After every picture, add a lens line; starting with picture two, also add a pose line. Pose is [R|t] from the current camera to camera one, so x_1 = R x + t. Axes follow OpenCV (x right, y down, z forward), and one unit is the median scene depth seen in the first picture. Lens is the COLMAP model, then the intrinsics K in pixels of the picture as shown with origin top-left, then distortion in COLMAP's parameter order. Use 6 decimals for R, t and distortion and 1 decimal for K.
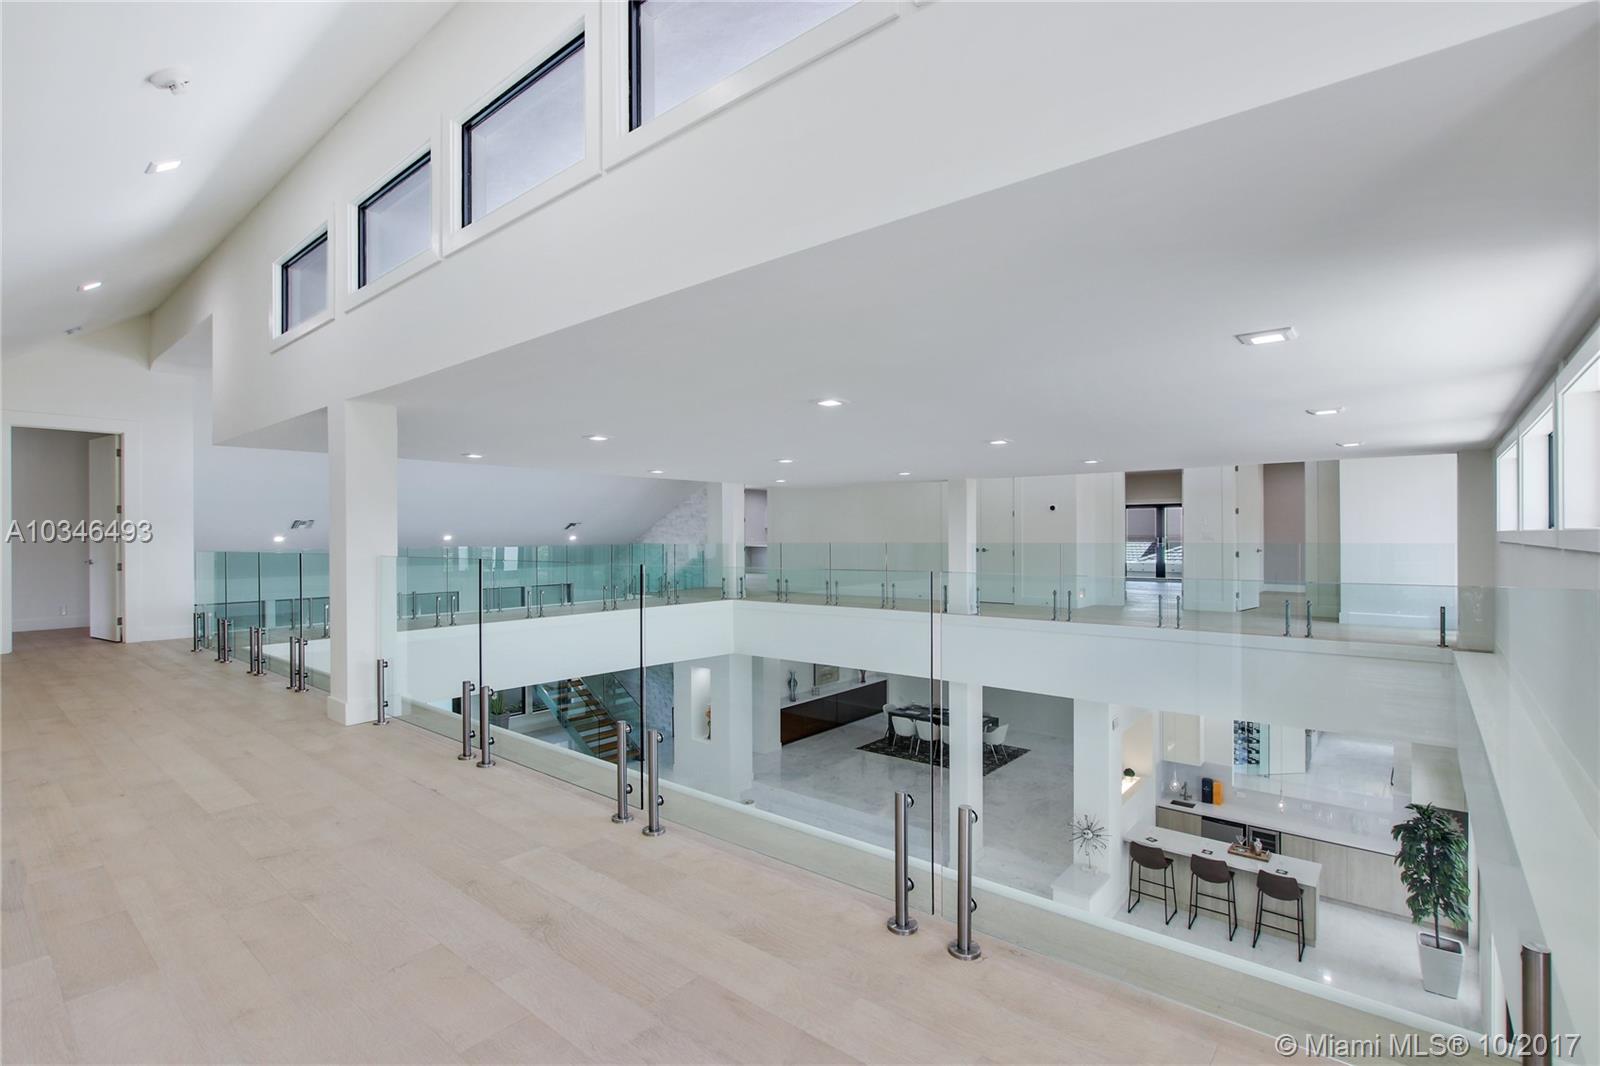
lens RADIAL K [[752.7, 0, 796.2], [0, 752.7, 538.4], [0, 0, 1]] dist [-0.015083, 0.001585]
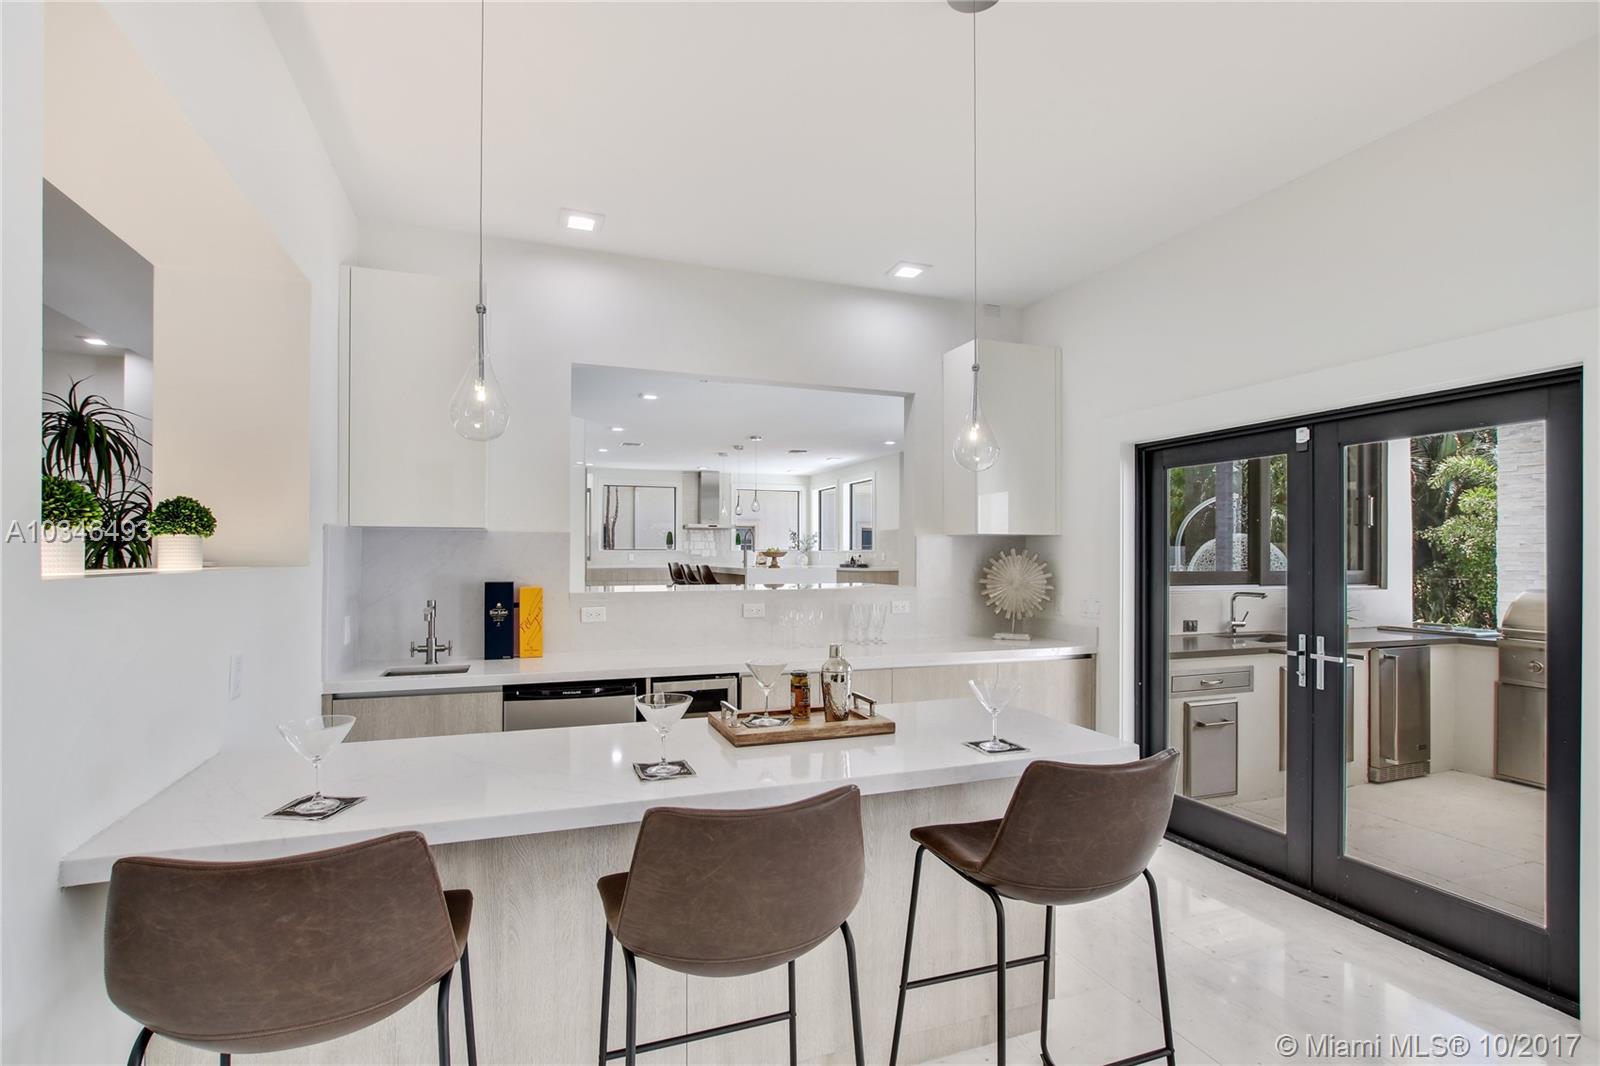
lens RADIAL K [[752.7, 0, 811.8], [0, 752.7, 541.7], [0, 0, 1]] dist [-0.015083, 0.001585]
pose [[0.497788, 0.006249, 0.867276, 0.346111], [-0.008286, 0.999963, -0.002449, 0.306147], [-0.867259, -0.005967, 0.497821, 0.737735]]
